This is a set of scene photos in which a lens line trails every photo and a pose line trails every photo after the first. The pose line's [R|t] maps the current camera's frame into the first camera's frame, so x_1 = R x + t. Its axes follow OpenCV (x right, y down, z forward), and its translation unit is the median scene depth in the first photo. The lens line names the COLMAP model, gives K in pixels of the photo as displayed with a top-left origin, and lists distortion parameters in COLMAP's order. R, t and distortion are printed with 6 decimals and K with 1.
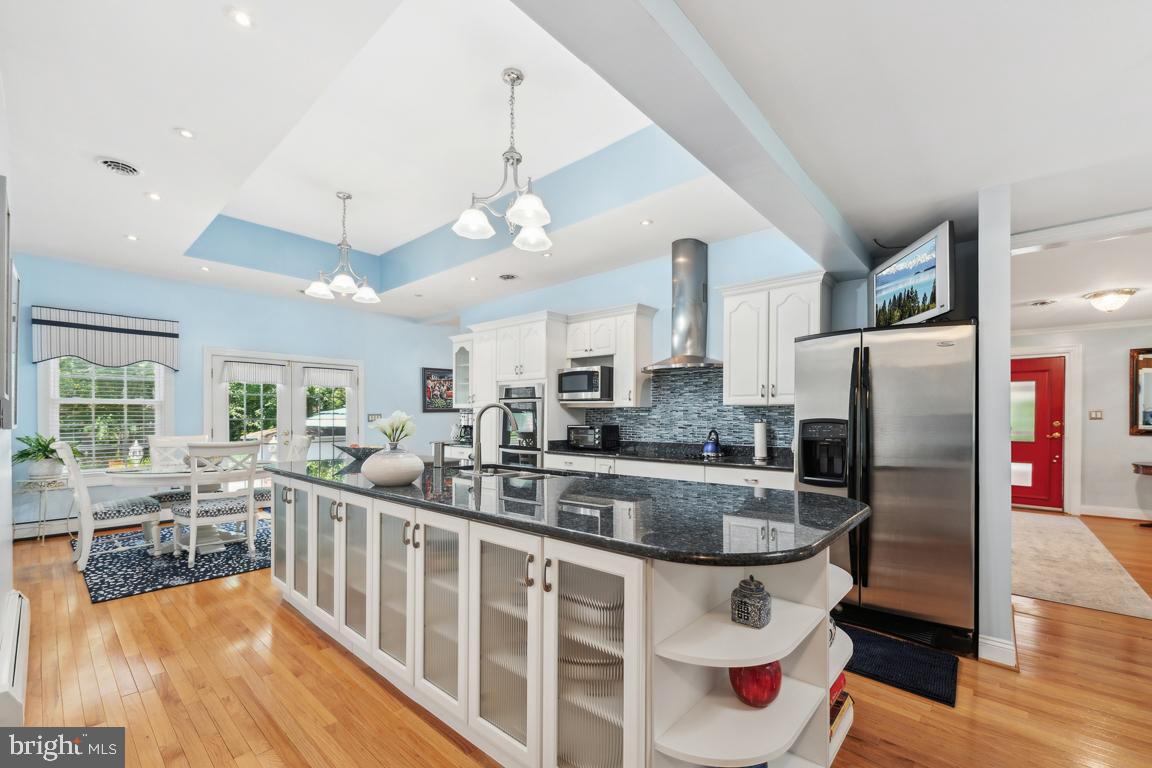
lens RADIAL K [[472.4, 0, 569.1], [0, 472.4, 399.0], [0, 0, 1]] dist [-0.000105, -0.000082]
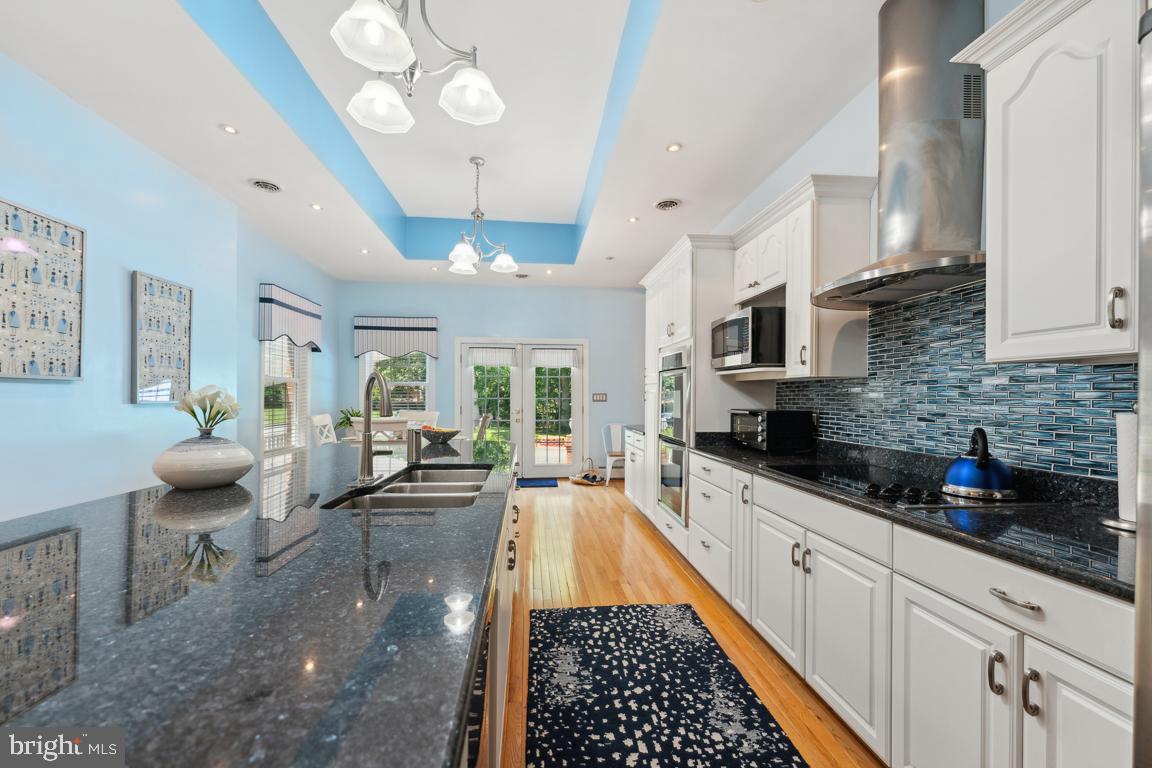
lens RADIAL K [[456.9, 0, 583.0], [0, 456.9, 388.2], [0, 0, 1]] dist [-0.000461, 0.000128]
pose [[0.747915, -0.010866, -0.663705, 0.272065], [0.021741, 0.999731, 0.008132, 0.019115], [0.663438, -0.020511, 0.747950, 0.434368]]
